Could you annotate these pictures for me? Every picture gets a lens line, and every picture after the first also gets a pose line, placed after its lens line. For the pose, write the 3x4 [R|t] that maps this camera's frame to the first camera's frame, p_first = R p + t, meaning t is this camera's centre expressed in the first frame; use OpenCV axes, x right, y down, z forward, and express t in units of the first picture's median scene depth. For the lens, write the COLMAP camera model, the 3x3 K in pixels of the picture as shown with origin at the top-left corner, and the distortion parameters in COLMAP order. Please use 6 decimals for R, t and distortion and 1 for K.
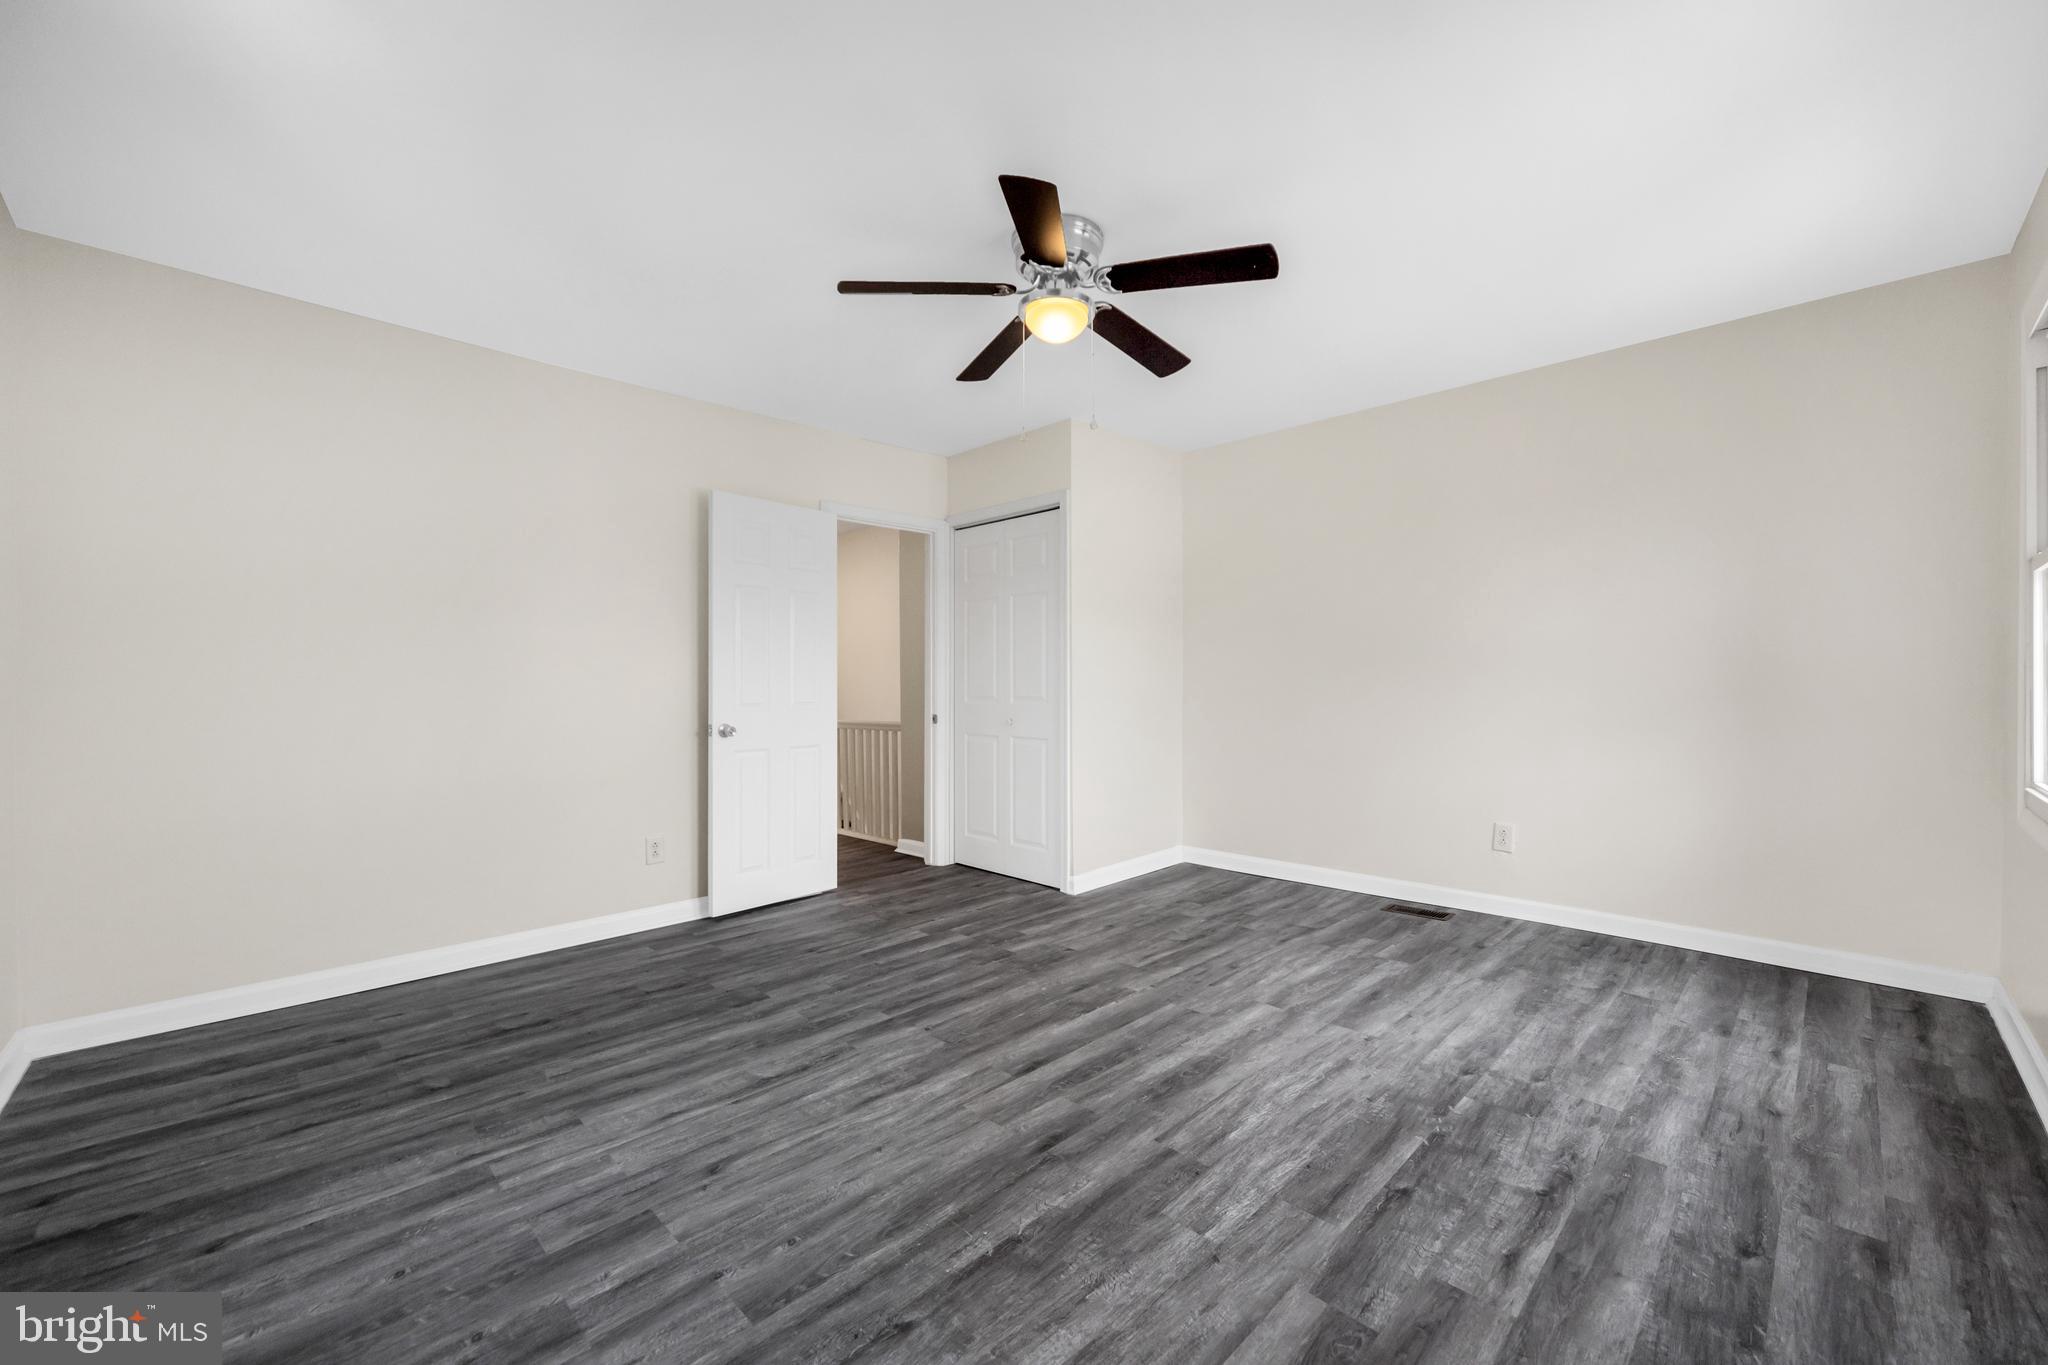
lens RADIAL K [[772.9, 0, 1034.2], [0, 772.9, 682.1], [0, 0, 1]] dist [0.001609, -0.000865]
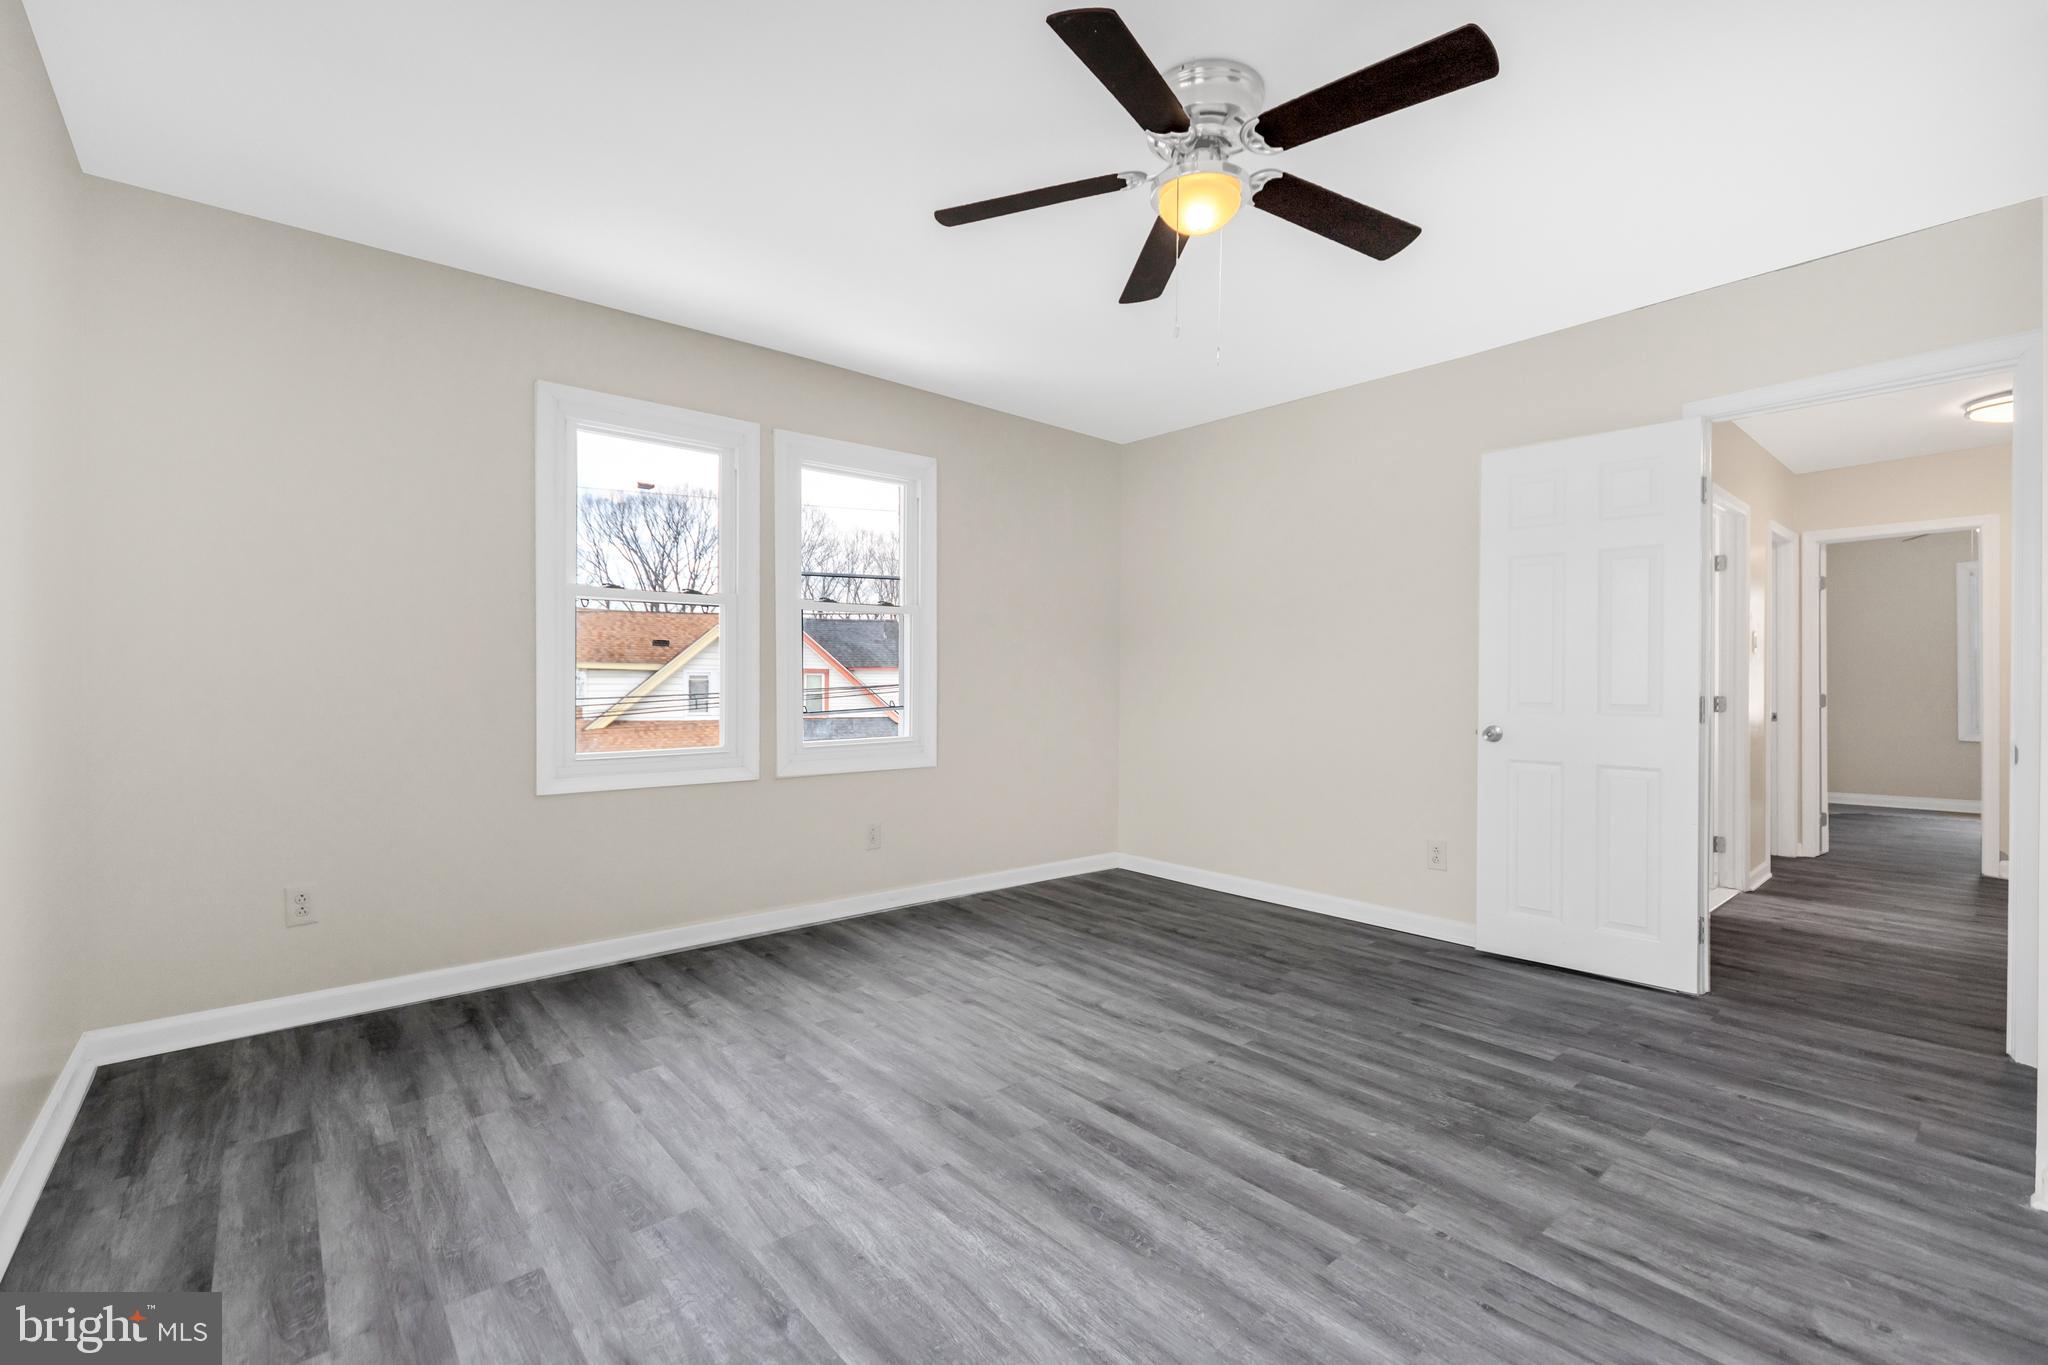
lens RADIAL K [[868.5, 0, 1035.8], [0, 868.5, 678.7], [0, 0, 1]] dist [0.006322, -0.002249]
pose [[-0.039127, 0.000337, -0.999234, 0.956570], [-0.004841, 0.999988, 0.000527, 0.009330], [0.999223, 0.004858, -0.039125, 0.919065]]
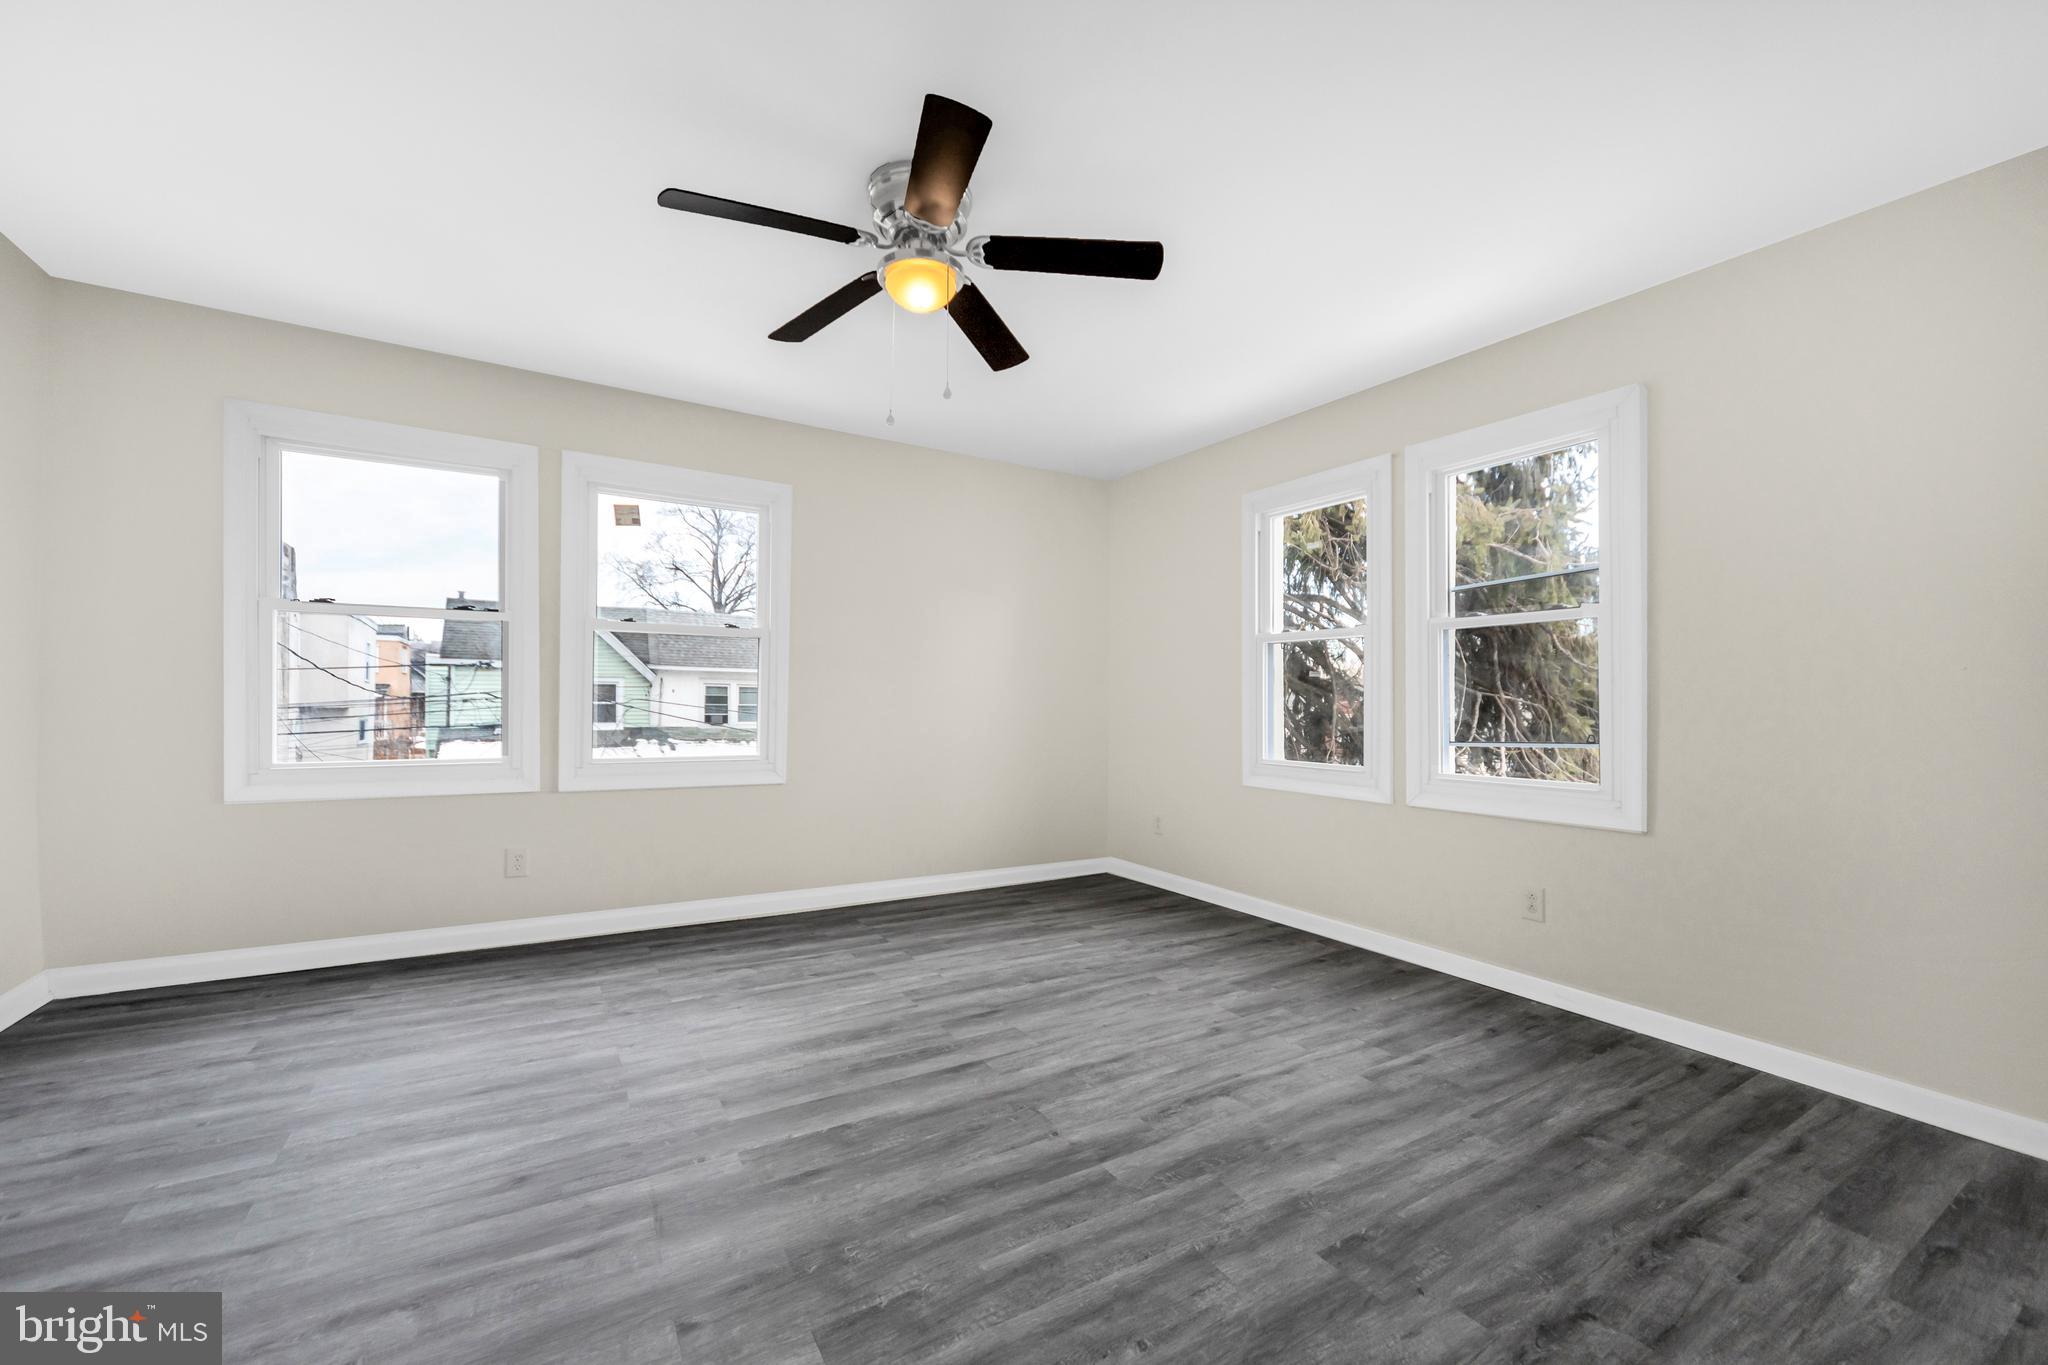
lens RADIAL K [[868.5, 0, 1063.5], [0, 868.5, 696.1], [0, 0, 1]] dist [0.006322, -0.002249]
pose [[-0.978879, -0.004110, 0.204400, -0.357514], [-0.004967, 0.999981, -0.003684, 0.010053], [-0.204381, -0.004621, -0.978881, 2.048974]]
